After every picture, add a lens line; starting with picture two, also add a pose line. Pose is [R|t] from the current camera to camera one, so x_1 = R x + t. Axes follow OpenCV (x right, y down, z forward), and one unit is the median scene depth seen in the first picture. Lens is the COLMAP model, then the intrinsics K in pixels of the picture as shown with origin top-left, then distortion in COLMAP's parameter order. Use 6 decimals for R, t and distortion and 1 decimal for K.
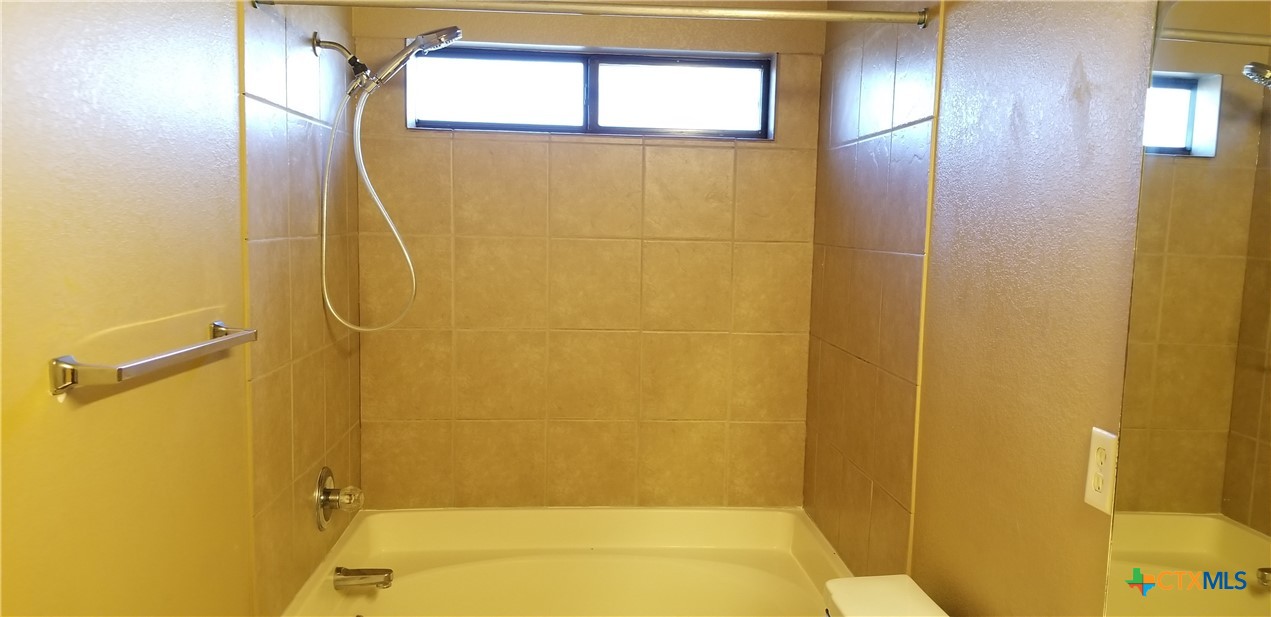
lens RADIAL K [[983.3, 0, 668.5], [0, 983.3, 312.7], [0, 0, 1]] dist [0.096270, -0.185737]
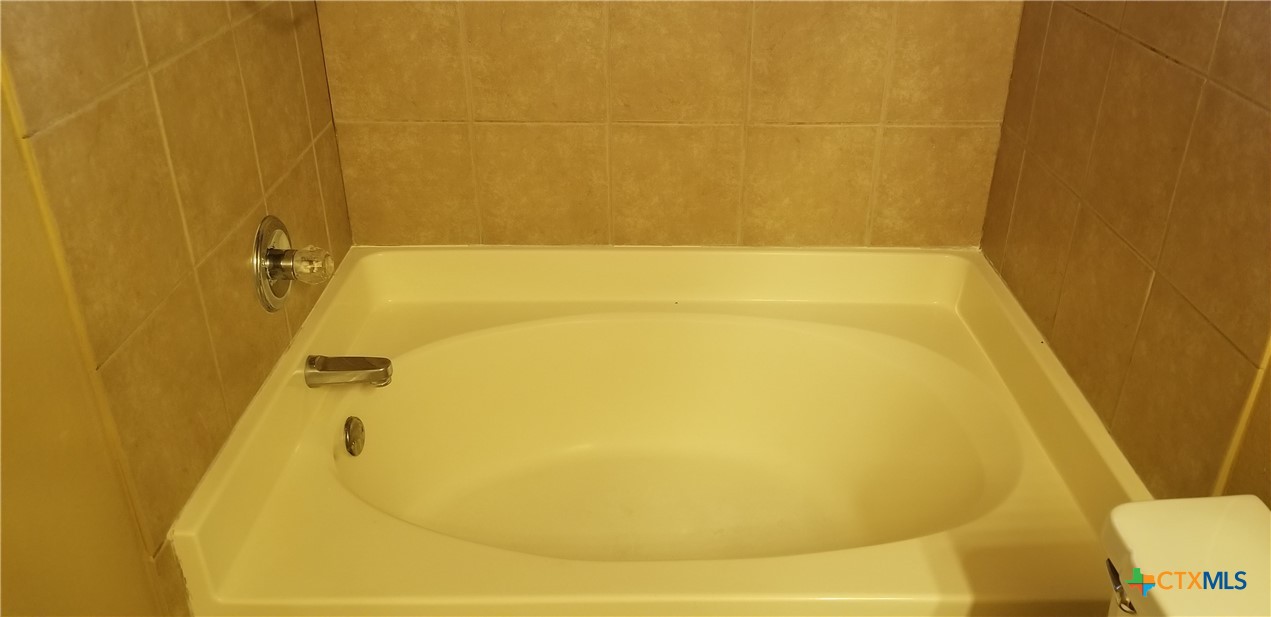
lens RADIAL K [[983.3, 0, 668.5], [0, 983.3, 312.7], [0, 0, 1]] dist [0.096270, -0.185737]
pose [[0.997228, 0.024535, -0.070244, -0.032690], [0.004278, 0.923601, 0.383330, -0.028662], [0.074283, -0.382568, 0.920936, 0.338810]]
